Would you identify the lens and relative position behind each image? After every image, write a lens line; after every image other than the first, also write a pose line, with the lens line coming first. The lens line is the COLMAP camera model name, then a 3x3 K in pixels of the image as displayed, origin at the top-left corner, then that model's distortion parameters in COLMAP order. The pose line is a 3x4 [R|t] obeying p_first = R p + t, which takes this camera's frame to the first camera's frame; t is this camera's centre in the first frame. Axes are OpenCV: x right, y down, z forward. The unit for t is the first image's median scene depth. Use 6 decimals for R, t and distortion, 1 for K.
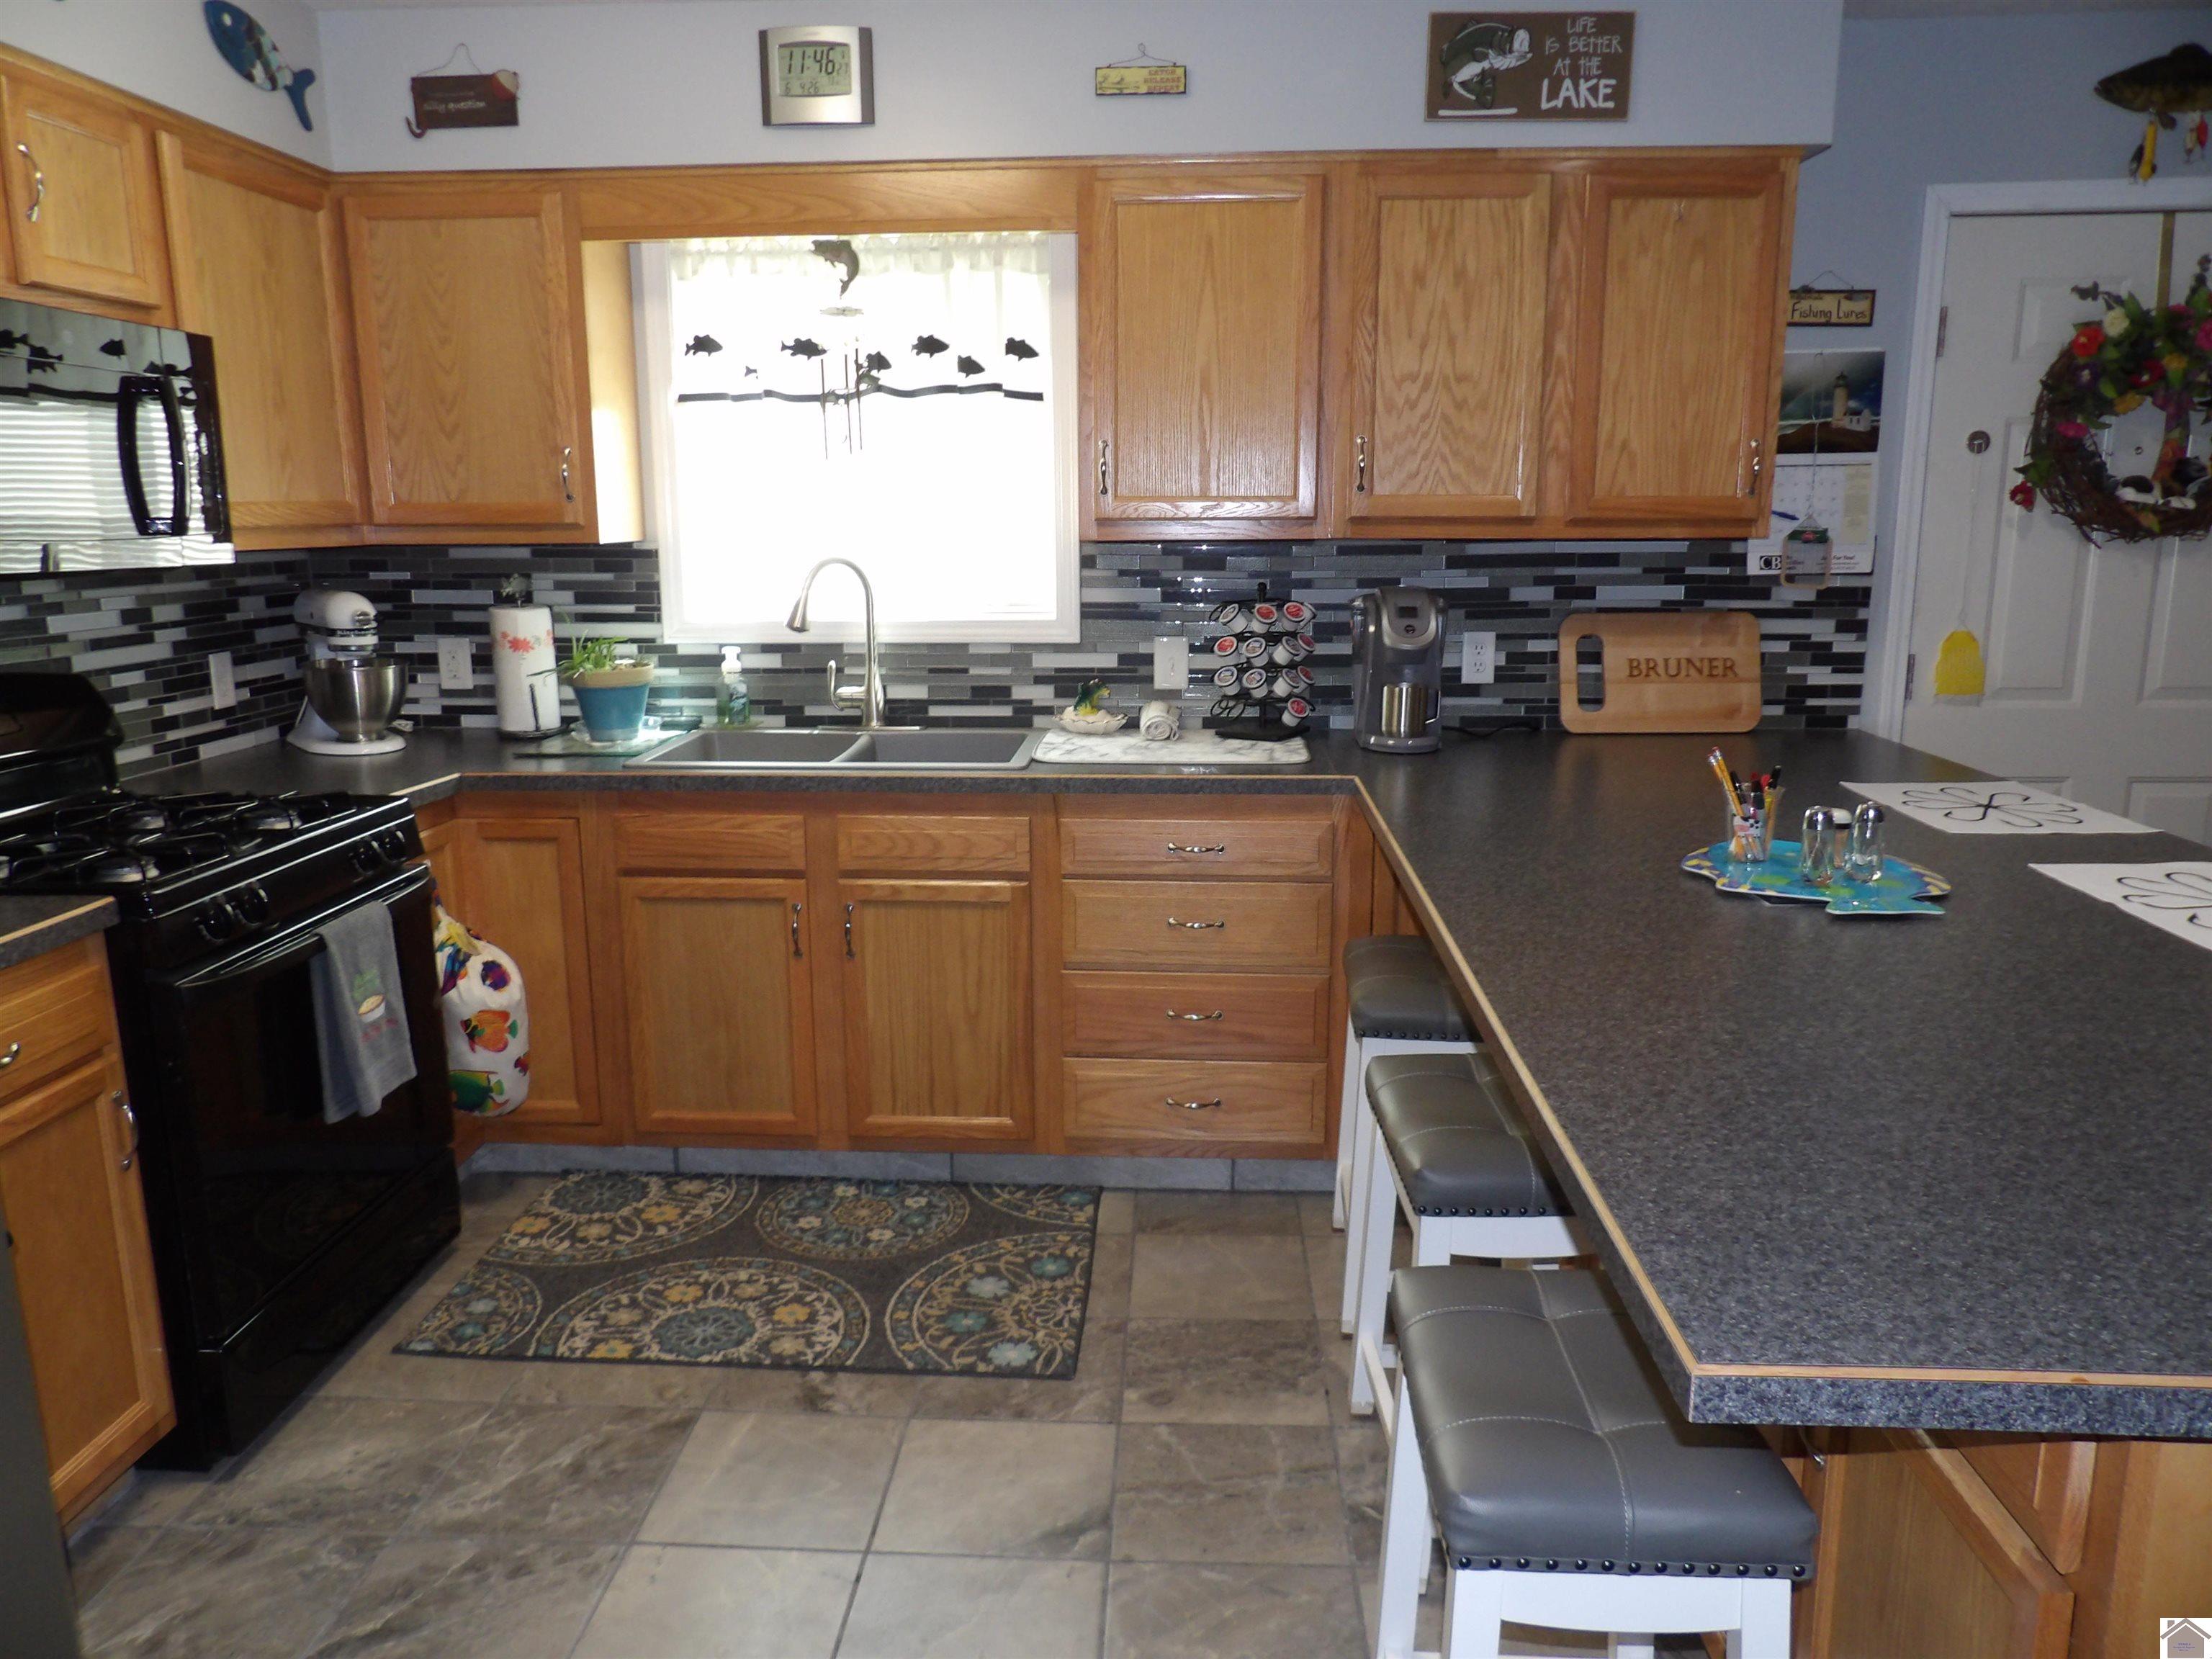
lens RADIAL K [[1580.1, 0, 1106.0], [0, 1580.1, 829.5], [0, 0, 1]] dist [-0.007755, 0.008620]
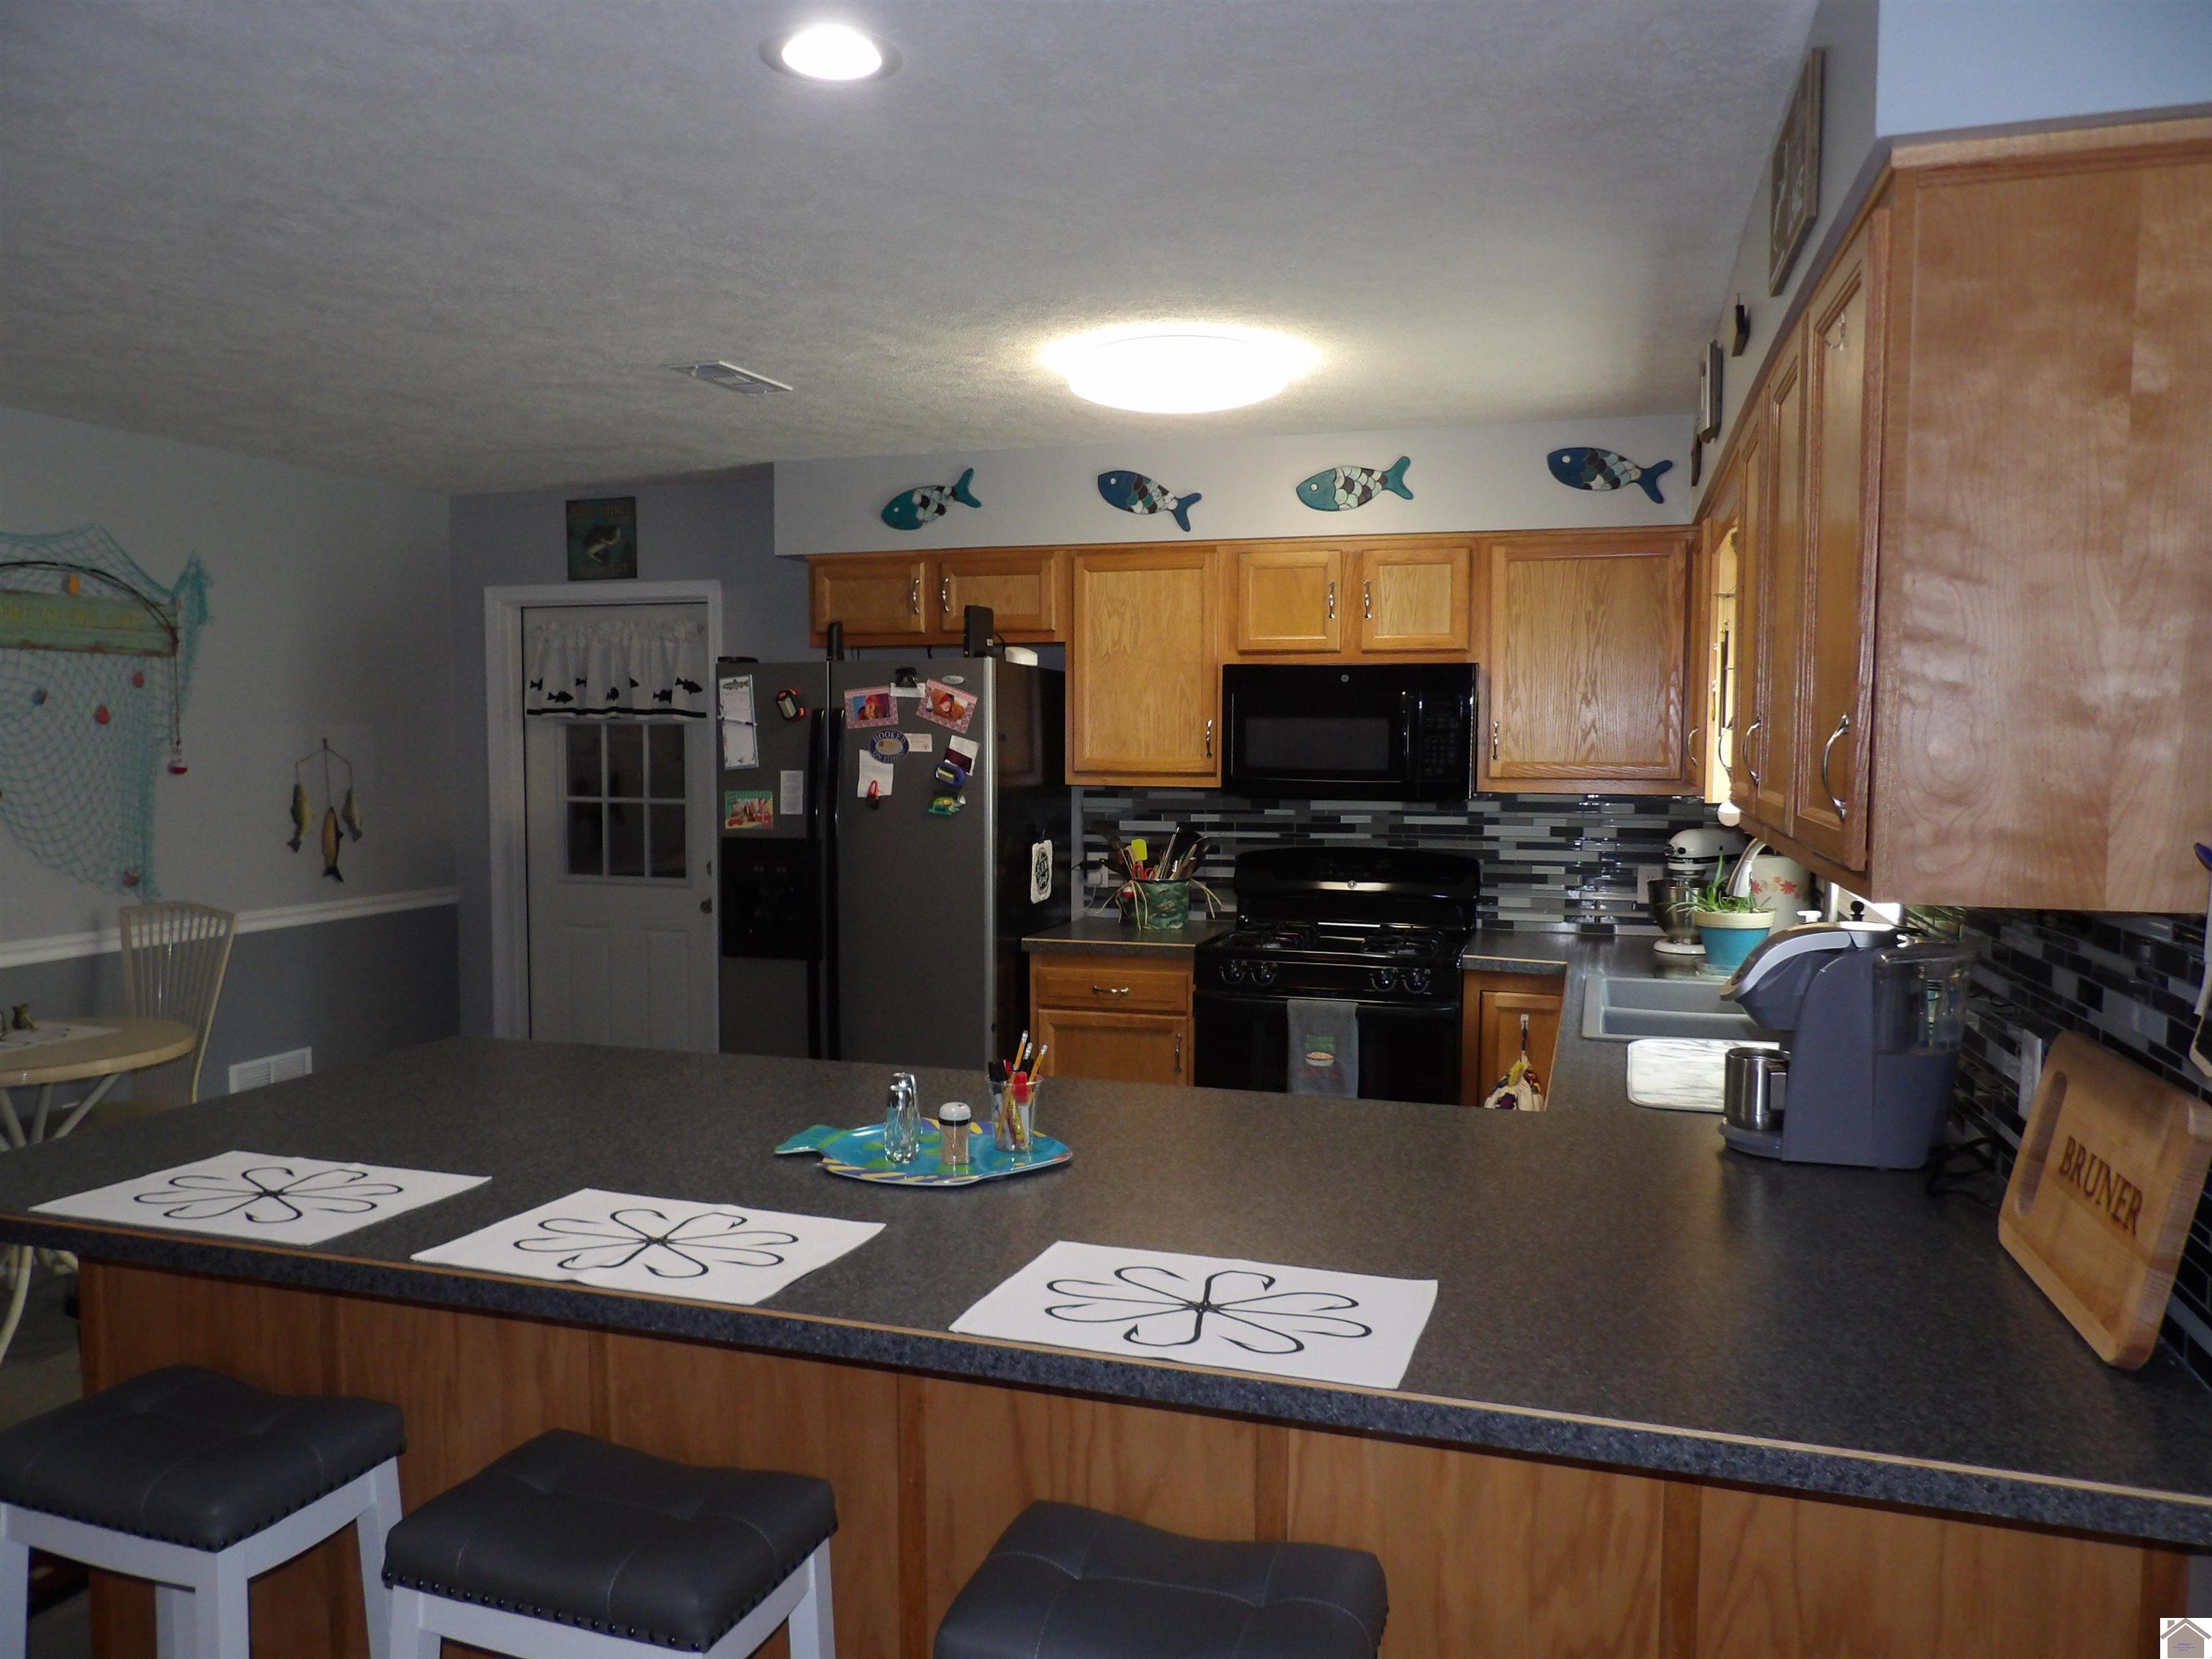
lens RADIAL K [[1597.2, 0, 1101.3], [0, 1597.2, 839.4], [0, 0, 1]] dist [-0.019505, 0.021757]
pose [[-0.254947, 0.069290, -0.964469, 0.914386], [-0.193286, 0.973647, 0.121042, -0.206331], [0.947440, 0.217278, -0.234836, 0.841386]]
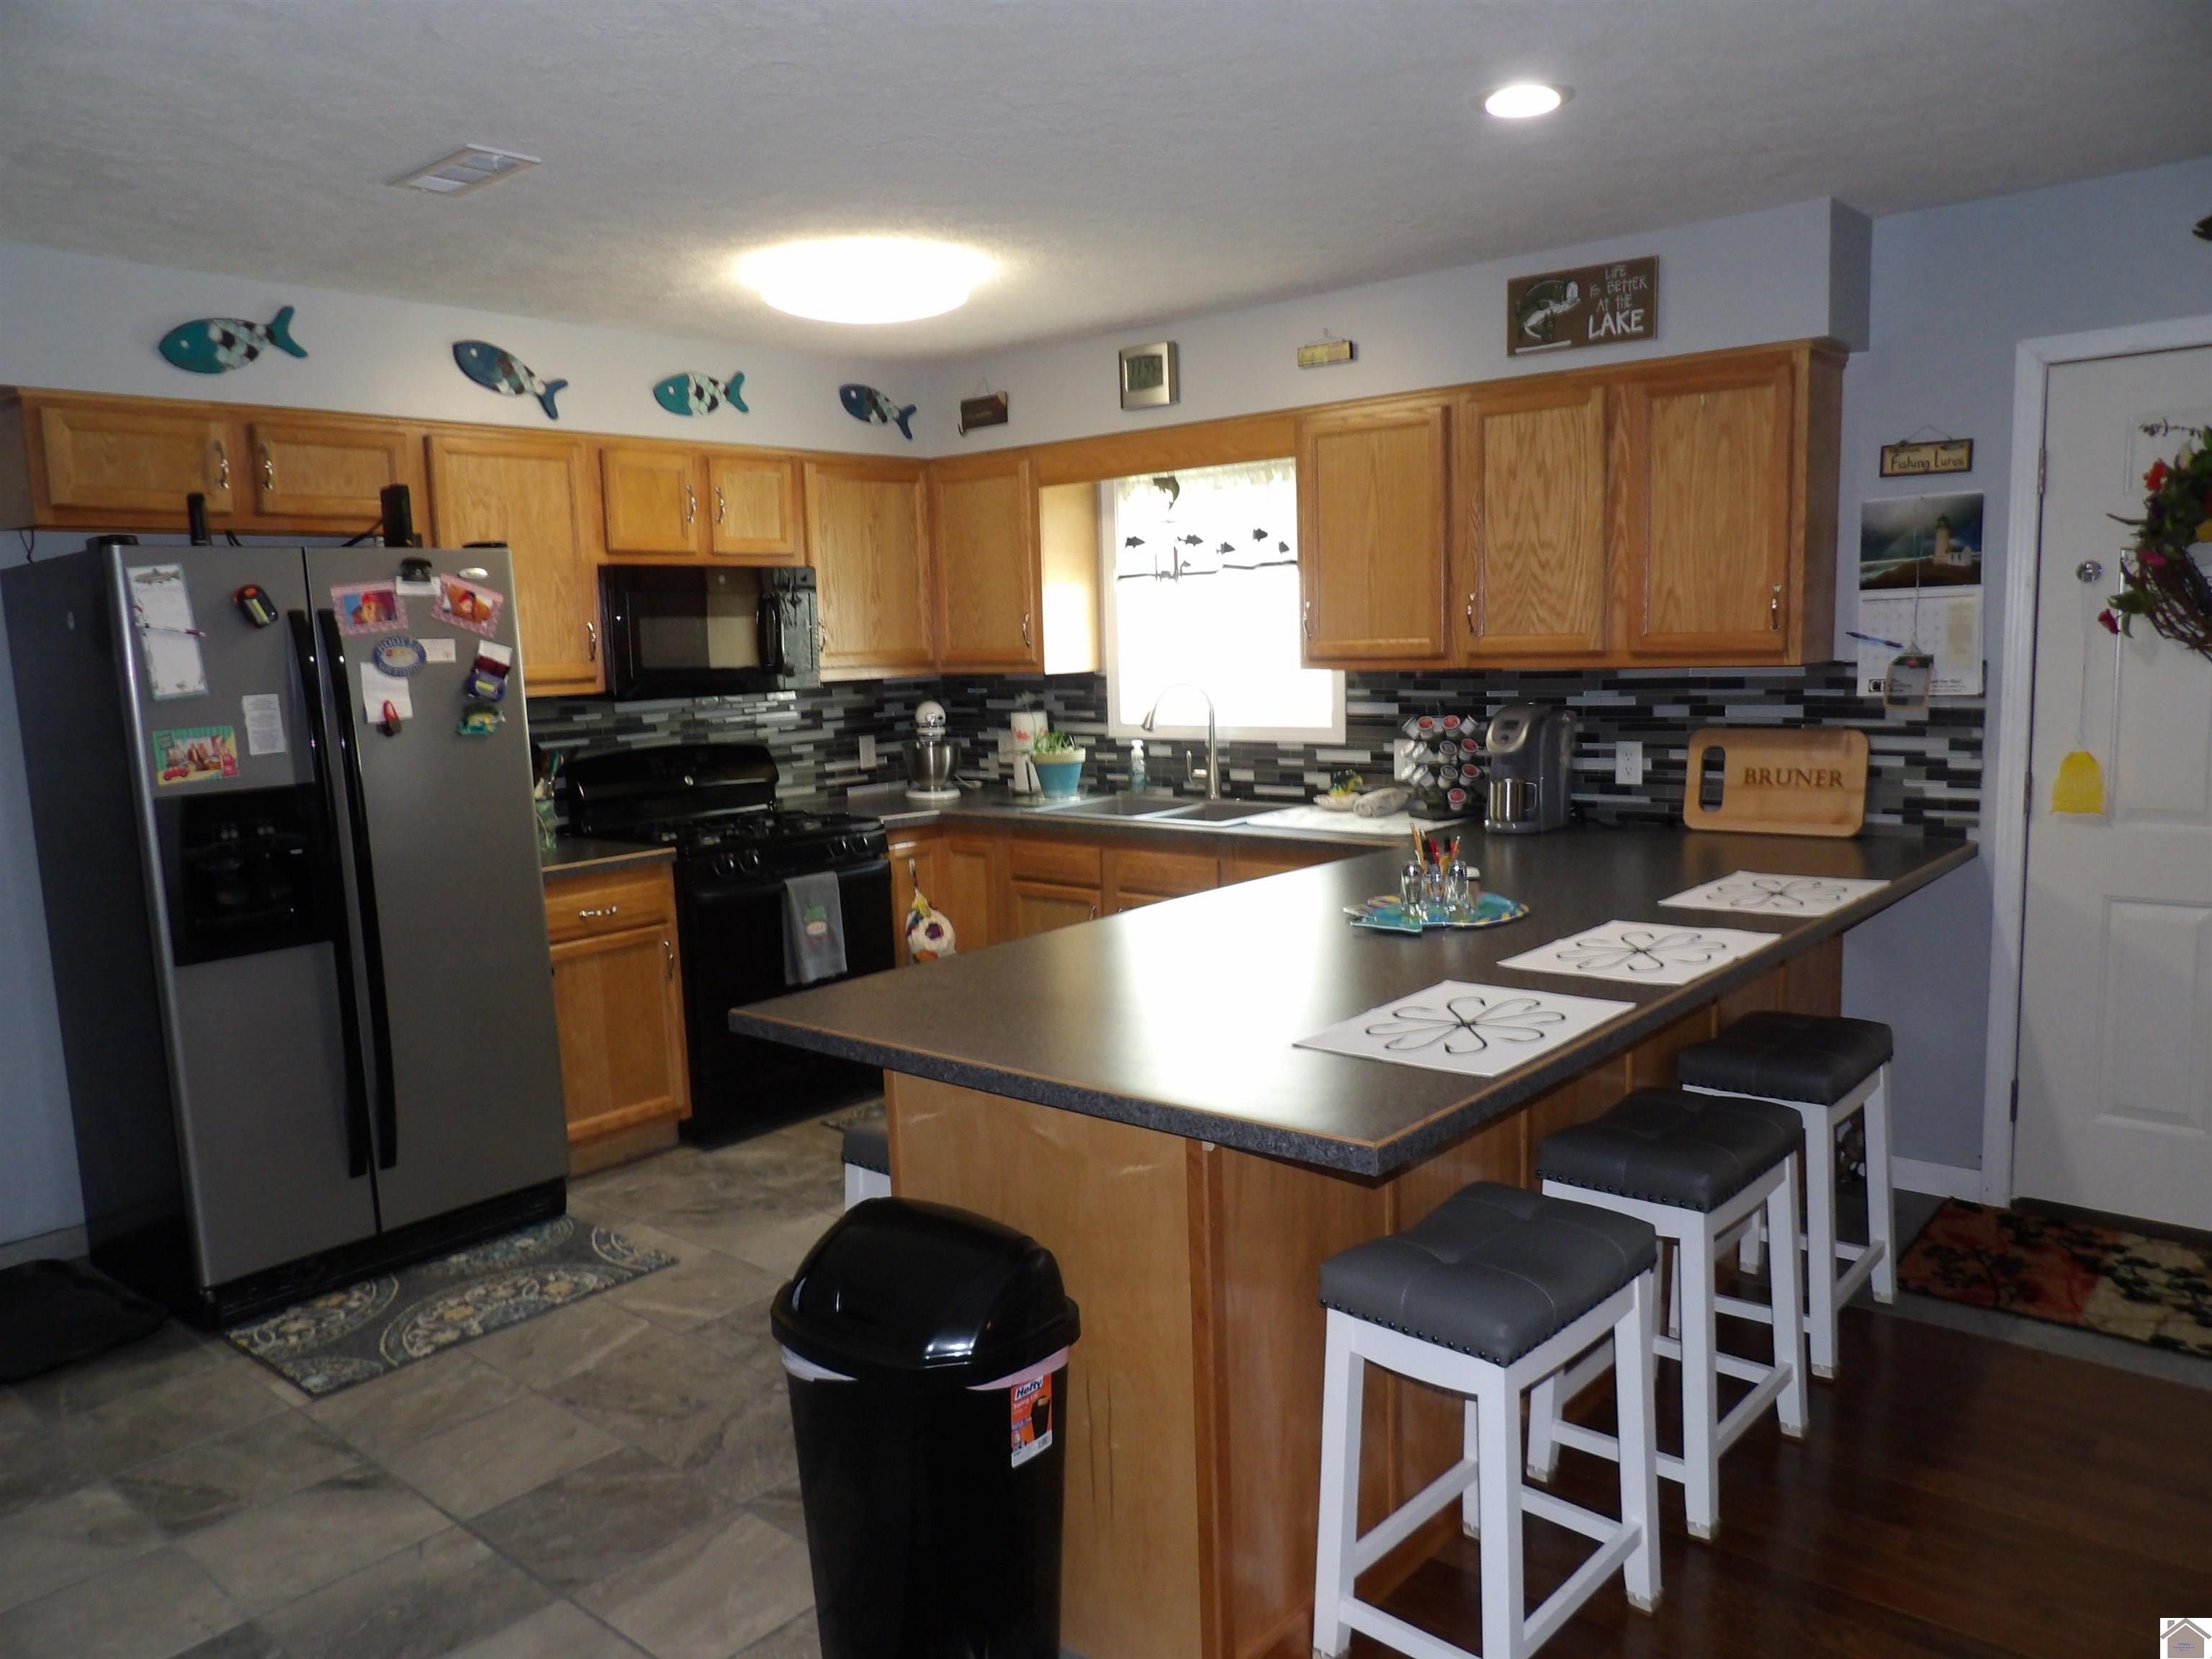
lens RADIAL K [[1600.2, 0, 1106.0], [0, 1600.2, 829.5], [0, 0, 1]] dist [-0.010702, 0.002582]
pose [[0.790195, 0.056871, -0.610211, 0.700075], [-0.095354, 0.994968, -0.030748, 0.017895], [0.605392, 0.082483, 0.791642, -0.213543]]
